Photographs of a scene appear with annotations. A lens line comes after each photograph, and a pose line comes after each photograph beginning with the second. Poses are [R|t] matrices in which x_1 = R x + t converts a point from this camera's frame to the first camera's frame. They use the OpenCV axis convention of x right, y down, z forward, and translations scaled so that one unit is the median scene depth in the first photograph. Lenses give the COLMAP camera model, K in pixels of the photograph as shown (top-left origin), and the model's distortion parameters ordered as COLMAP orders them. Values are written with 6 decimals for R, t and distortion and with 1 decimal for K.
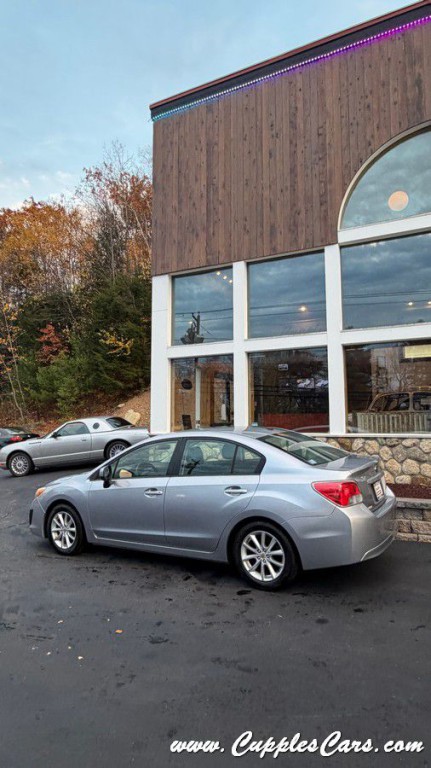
lens RADIAL K [[532.0, 0, 220.0], [0, 532.0, 353.4], [0, 0, 1]] dist [0.001006, -0.000301]
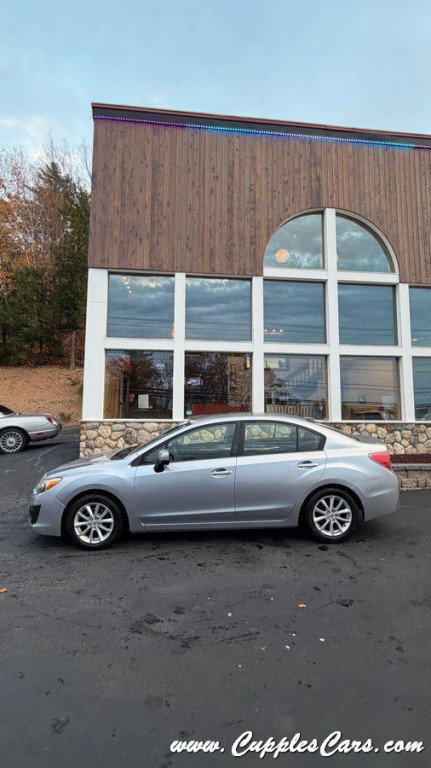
lens RADIAL K [[400.6, 0, 214.0], [0, 400.6, 366.7], [0, 0, 1]] dist [-0.001197, 0.000173]
pose [[0.795395, 0.084885, 0.600118, -0.443367], [-0.087409, 0.995858, -0.025010, 0.051091], [-0.599755, -0.032563, 0.799521, 0.265131]]
